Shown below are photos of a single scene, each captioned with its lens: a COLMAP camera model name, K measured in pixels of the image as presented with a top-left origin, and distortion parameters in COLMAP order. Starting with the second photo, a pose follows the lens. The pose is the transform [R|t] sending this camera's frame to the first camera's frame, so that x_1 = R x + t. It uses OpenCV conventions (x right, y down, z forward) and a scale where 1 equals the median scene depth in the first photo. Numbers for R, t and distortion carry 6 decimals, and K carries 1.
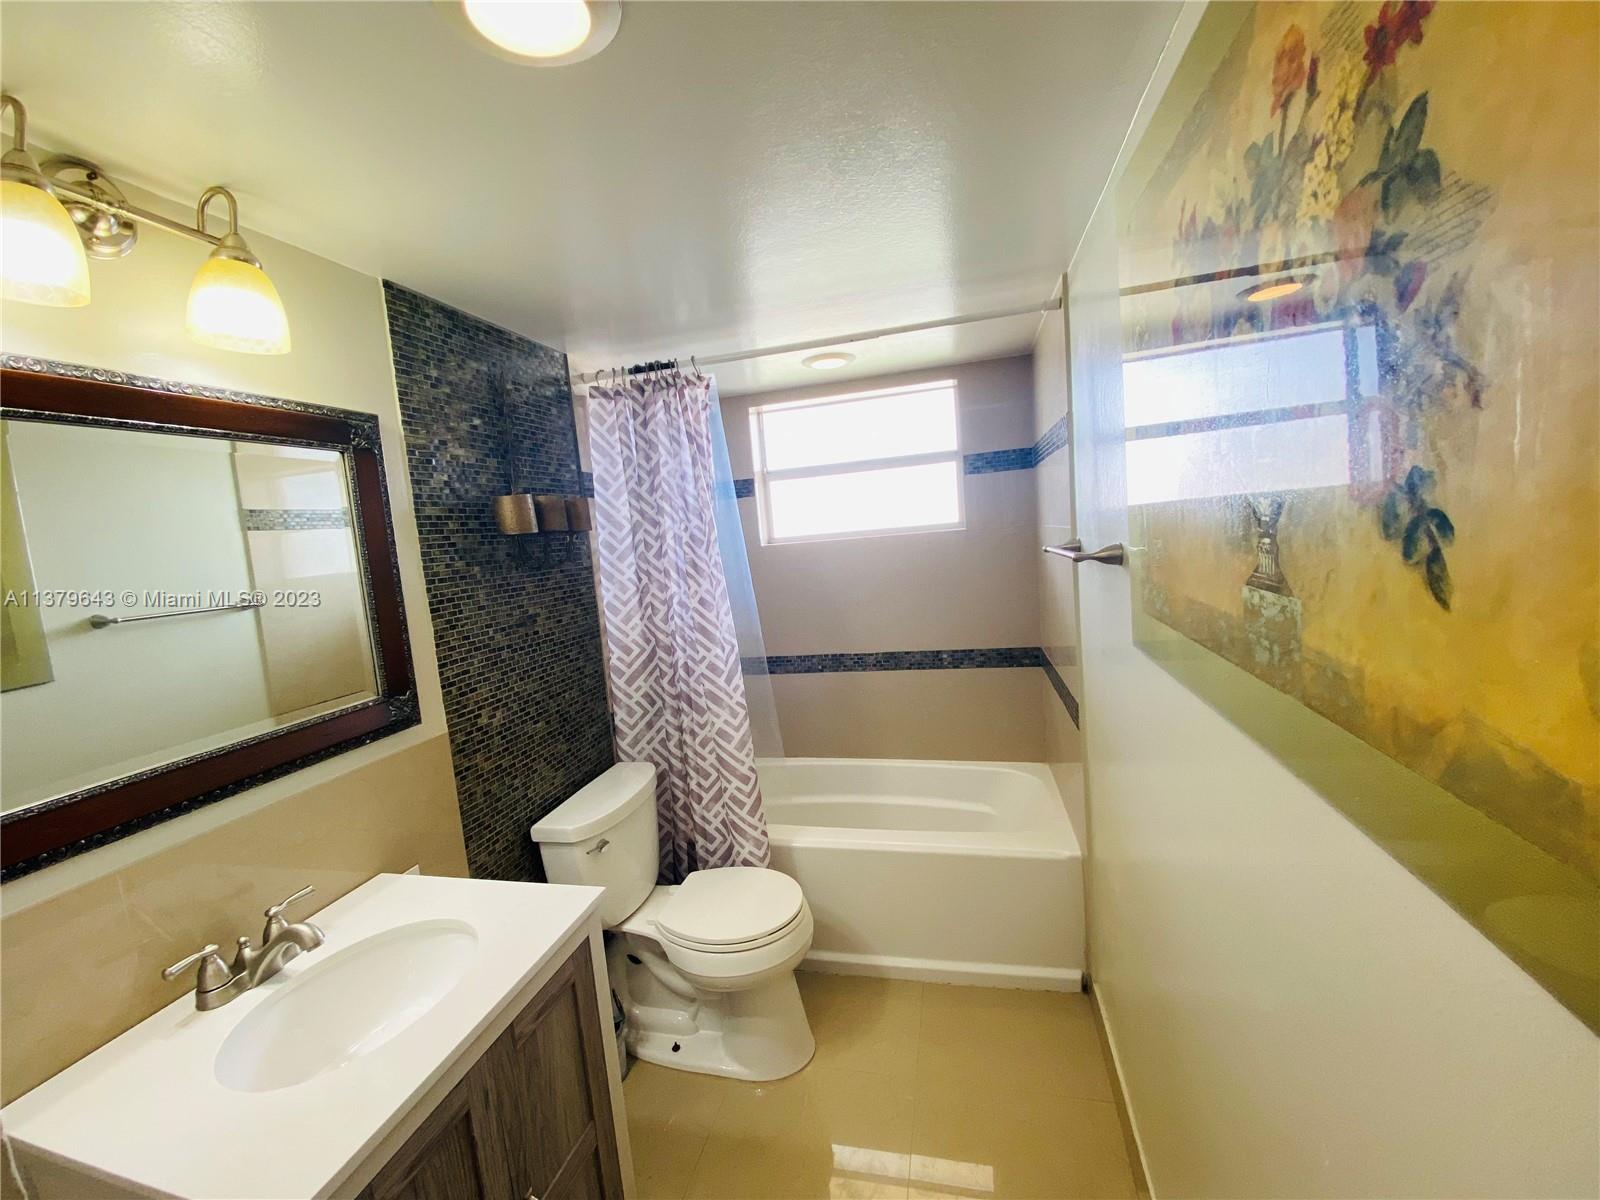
lens RADIAL K [[645.3, 0, 797.7], [0, 645.3, 593.1], [0, 0, 1]] dist [0.020693, -0.020931]
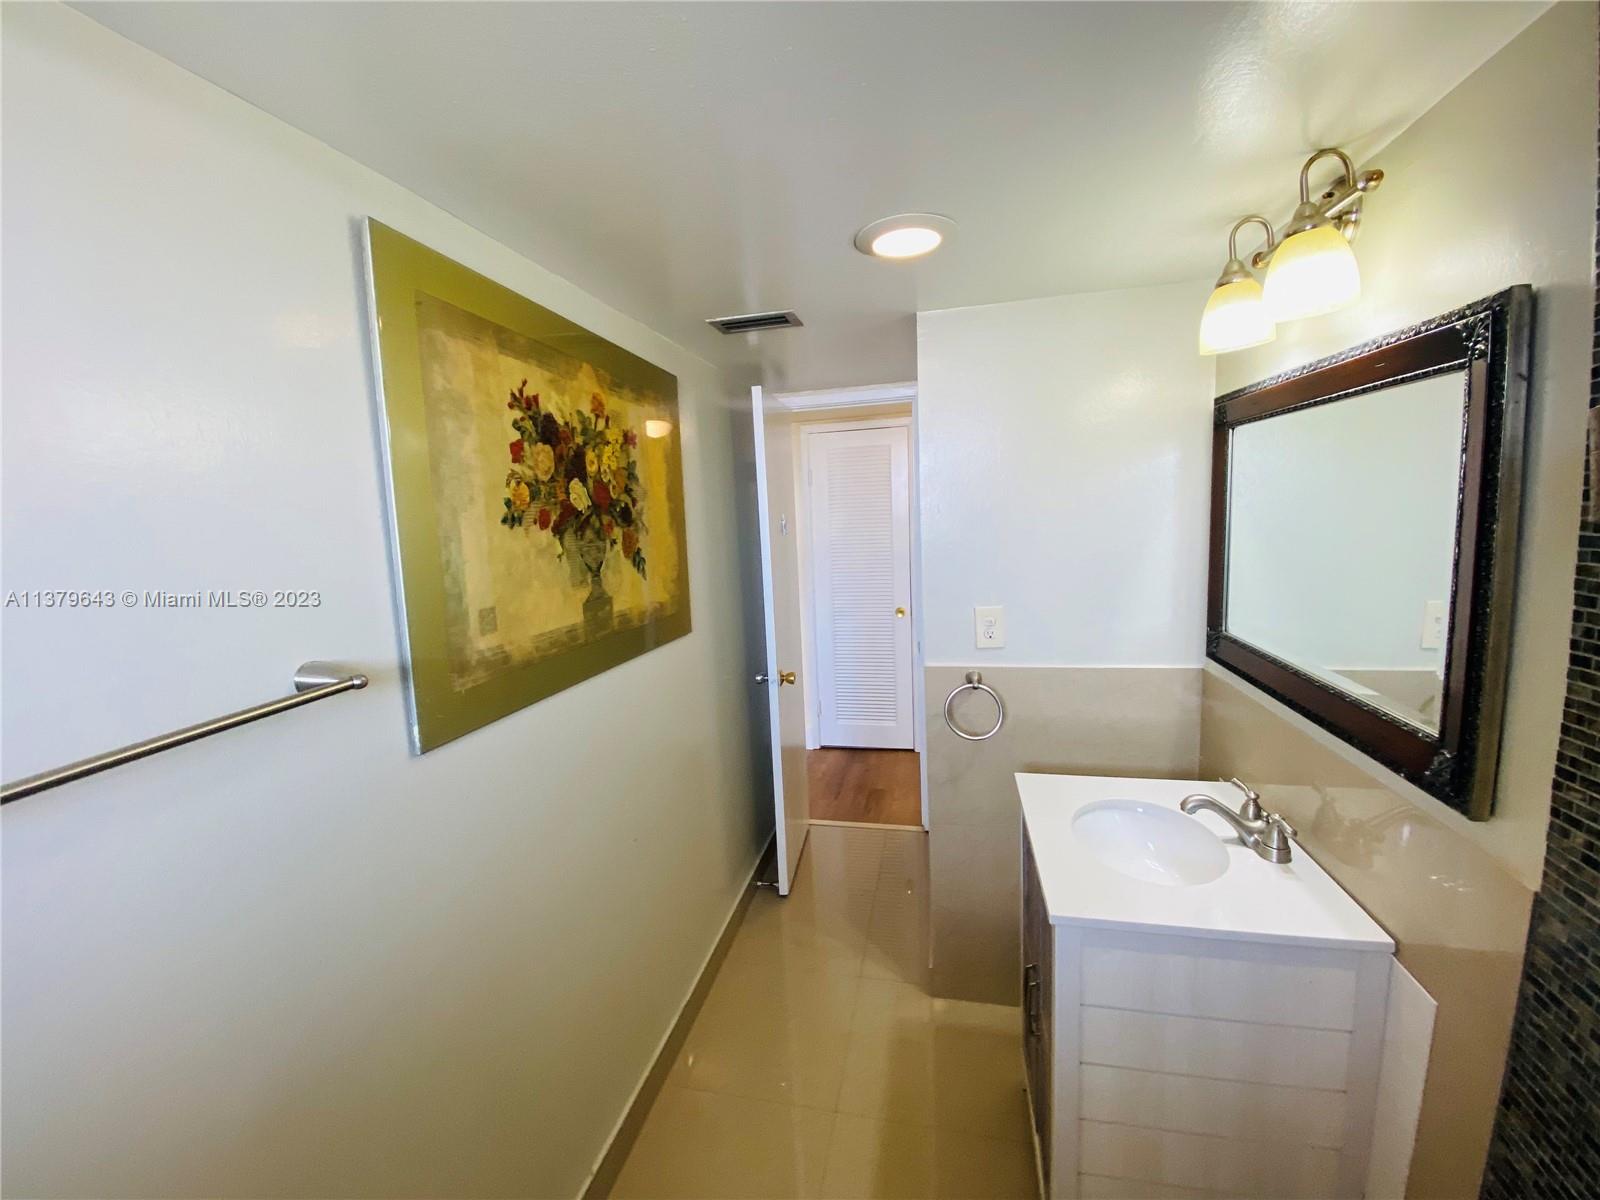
lens RADIAL K [[645.3, 0, 797.7], [0, 645.3, 593.1], [0, 0, 1]] dist [0.020693, -0.020931]
pose [[-0.991398, 0.130794, 0.004677, -0.001144], [0.128487, 0.965865, 0.224937, -0.190262], [0.024903, 0.223603, -0.974362, 1.363724]]
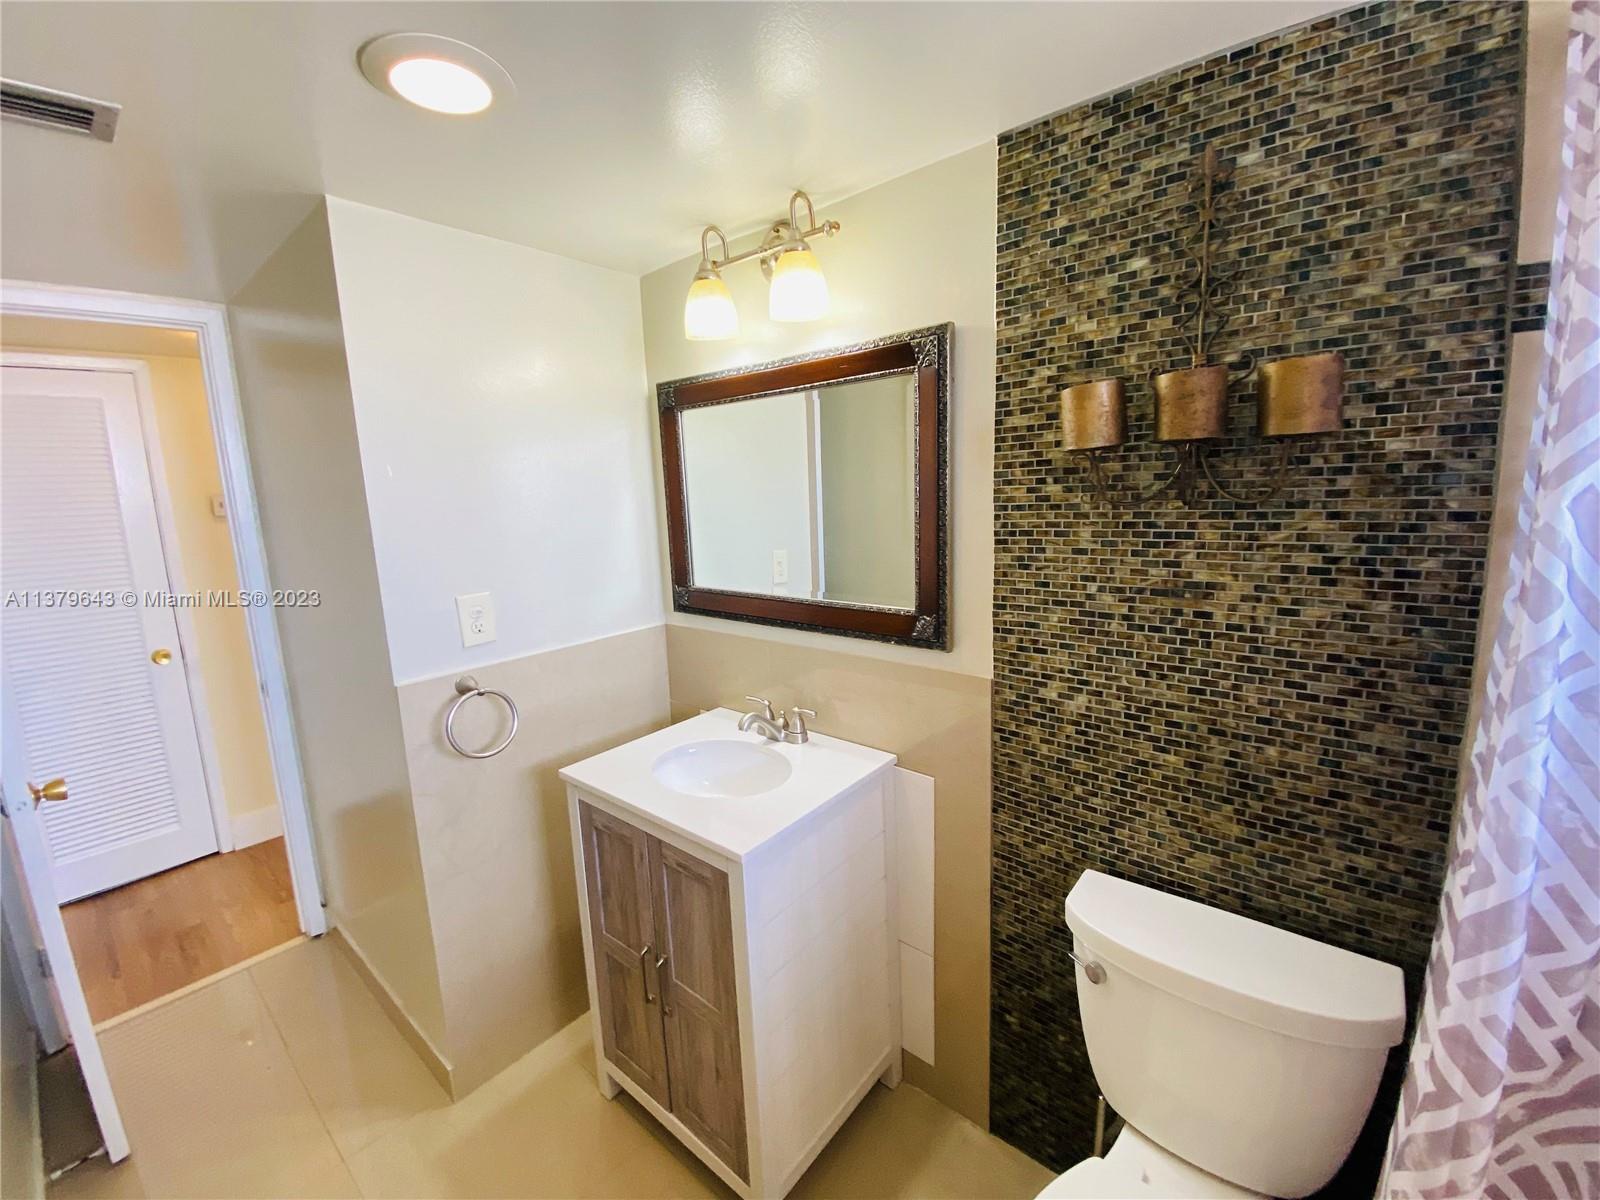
lens RADIAL K [[645.3, 0, 797.7], [0, 645.3, 593.1], [0, 0, 1]] dist [0.020693, -0.020931]
pose [[-0.436534, 0.244358, -0.865868, 0.298213], [-0.011439, 0.960824, 0.276923, -0.134875], [0.899615, 0.130791, -0.416637, 1.073682]]
